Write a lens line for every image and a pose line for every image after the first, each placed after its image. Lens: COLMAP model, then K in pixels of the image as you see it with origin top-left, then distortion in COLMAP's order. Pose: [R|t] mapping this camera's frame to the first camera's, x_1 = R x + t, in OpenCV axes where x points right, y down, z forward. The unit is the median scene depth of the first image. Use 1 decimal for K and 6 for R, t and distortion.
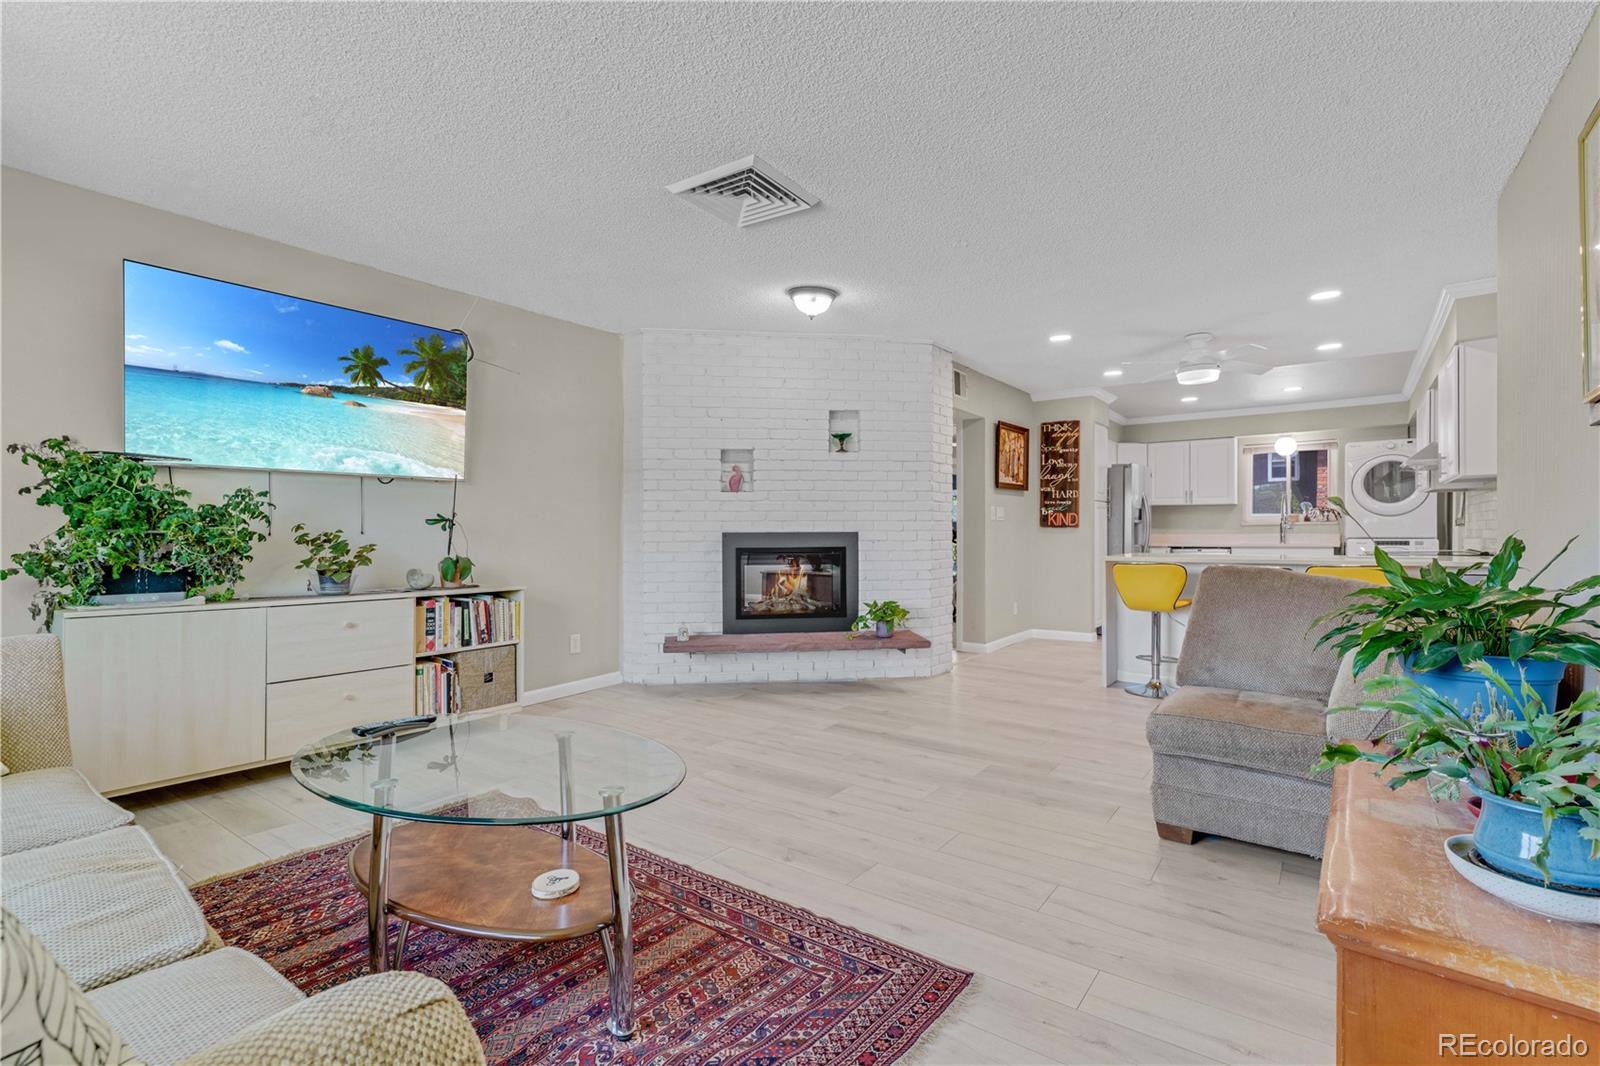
lens RADIAL K [[747.6, 0, 800.9], [0, 747.6, 533.0], [0, 0, 1]] dist [0.015963, -0.000045]
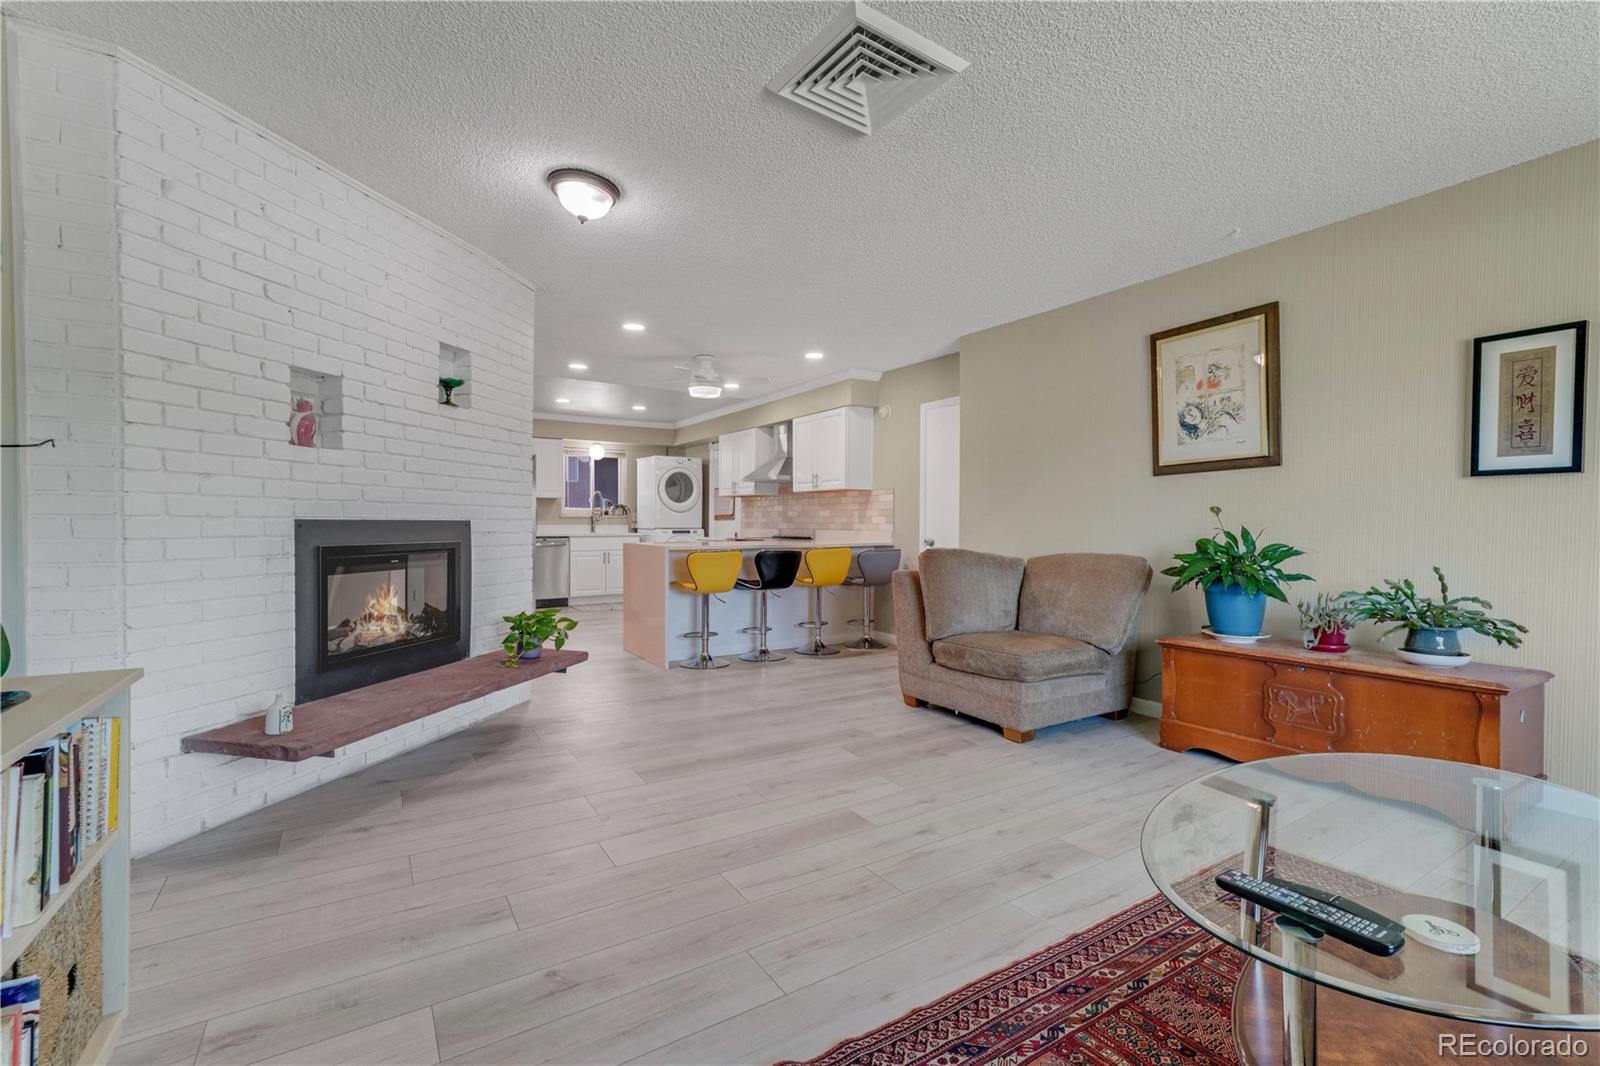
lens RADIAL K [[692.1, 0, 809.1], [0, 692.1, 530.4], [0, 0, 1]] dist [-0.002021, 0.000230]
pose [[0.356825, -0.004023, 0.934162, -0.374213], [-0.004362, 0.999973, 0.005973, 0.002347], [-0.934161, -0.006206, 0.356798, 0.397581]]
